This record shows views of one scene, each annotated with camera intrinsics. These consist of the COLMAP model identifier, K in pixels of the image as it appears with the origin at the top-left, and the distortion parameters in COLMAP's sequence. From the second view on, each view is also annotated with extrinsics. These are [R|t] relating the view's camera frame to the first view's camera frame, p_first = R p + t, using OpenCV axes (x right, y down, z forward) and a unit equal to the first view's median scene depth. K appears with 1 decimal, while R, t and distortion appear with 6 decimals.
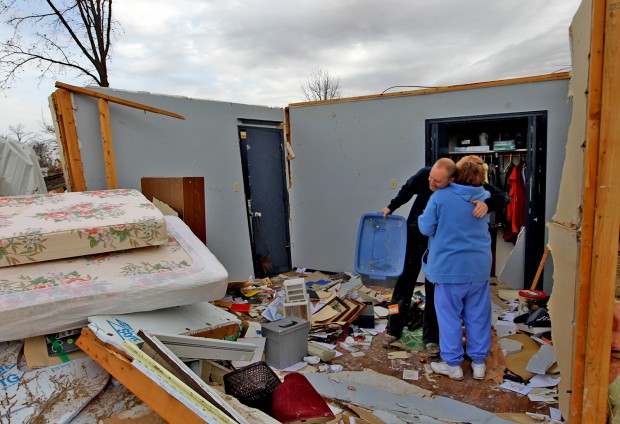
lens RADIAL K [[420.6, 0, 310.2], [0, 420.6, 202.8], [0, 0, 1]] dist [-0.008872, 0.006214]
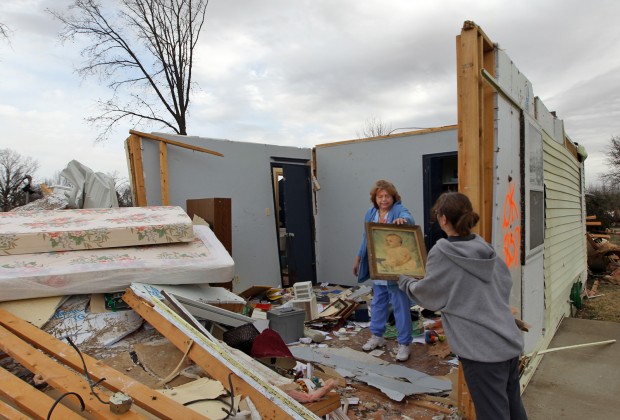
lens RADIAL K [[397.5, 0, 321.6], [0, 397.5, 211.1], [0, 0, 1]] dist [-0.001749, -0.002354]
pose [[0.992234, 0.001583, -0.124373, 0.190017], [-0.011316, 0.996921, -0.077589, 0.074176], [0.123867, 0.078394, 0.989197, -0.197988]]
